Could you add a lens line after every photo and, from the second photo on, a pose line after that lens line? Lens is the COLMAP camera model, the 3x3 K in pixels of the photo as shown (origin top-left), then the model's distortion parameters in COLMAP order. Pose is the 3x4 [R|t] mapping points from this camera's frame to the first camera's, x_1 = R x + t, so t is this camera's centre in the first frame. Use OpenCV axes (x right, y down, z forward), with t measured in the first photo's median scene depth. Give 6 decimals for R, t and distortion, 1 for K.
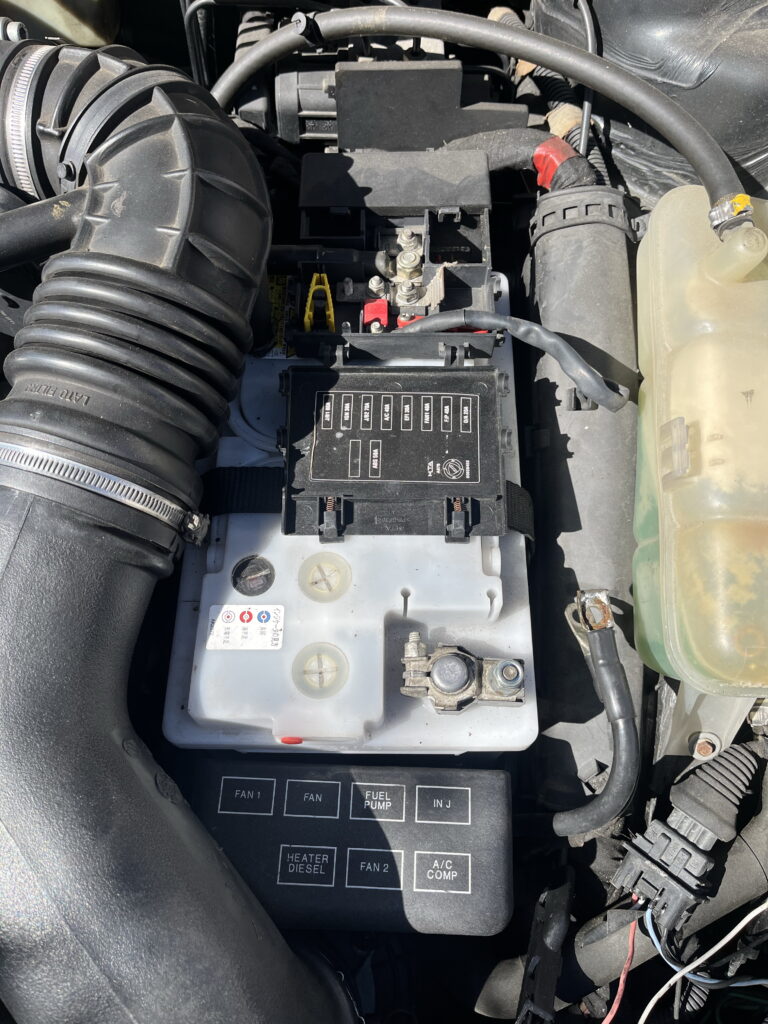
lens RADIAL K [[752.4, 0, 404.1], [0, 752.4, 507.2], [0, 0, 1]] dist [0.070474, -0.129295]
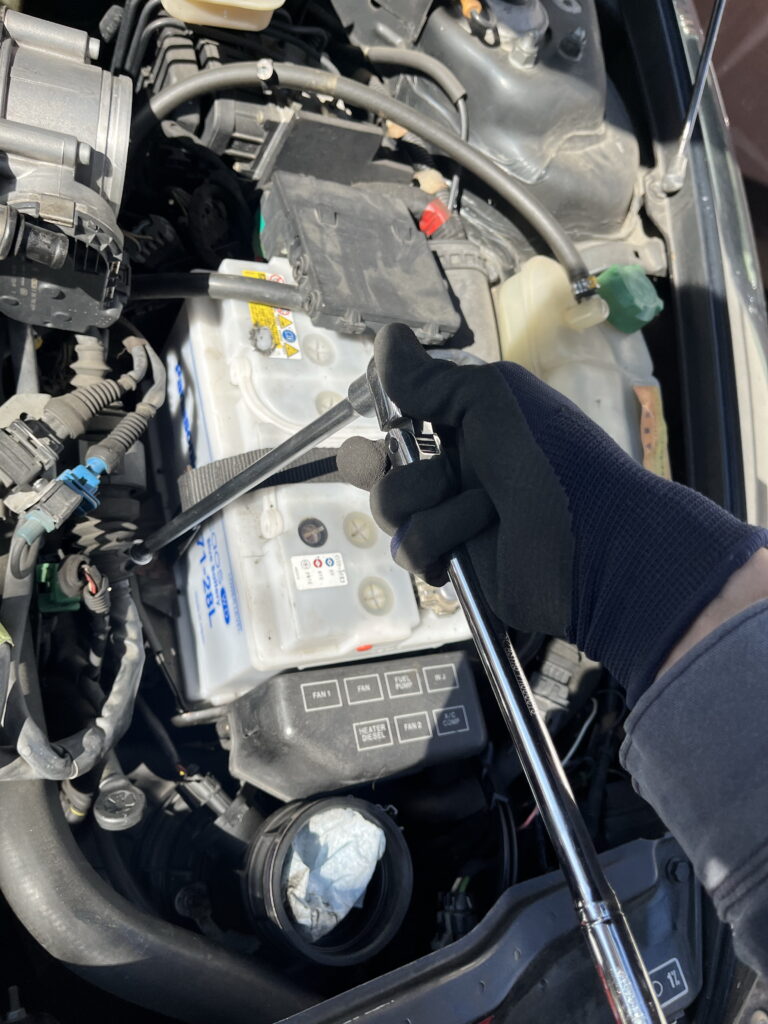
lens RADIAL K [[752.4, 0, 404.1], [0, 752.4, 507.2], [0, 0, 1]] dist [0.070474, -0.129295]
pose [[0.851090, -0.056208, 0.522002, -0.730074], [0.024476, 0.997419, 0.067493, -0.035938], [-0.524449, -0.044666, 0.850270, -0.183285]]
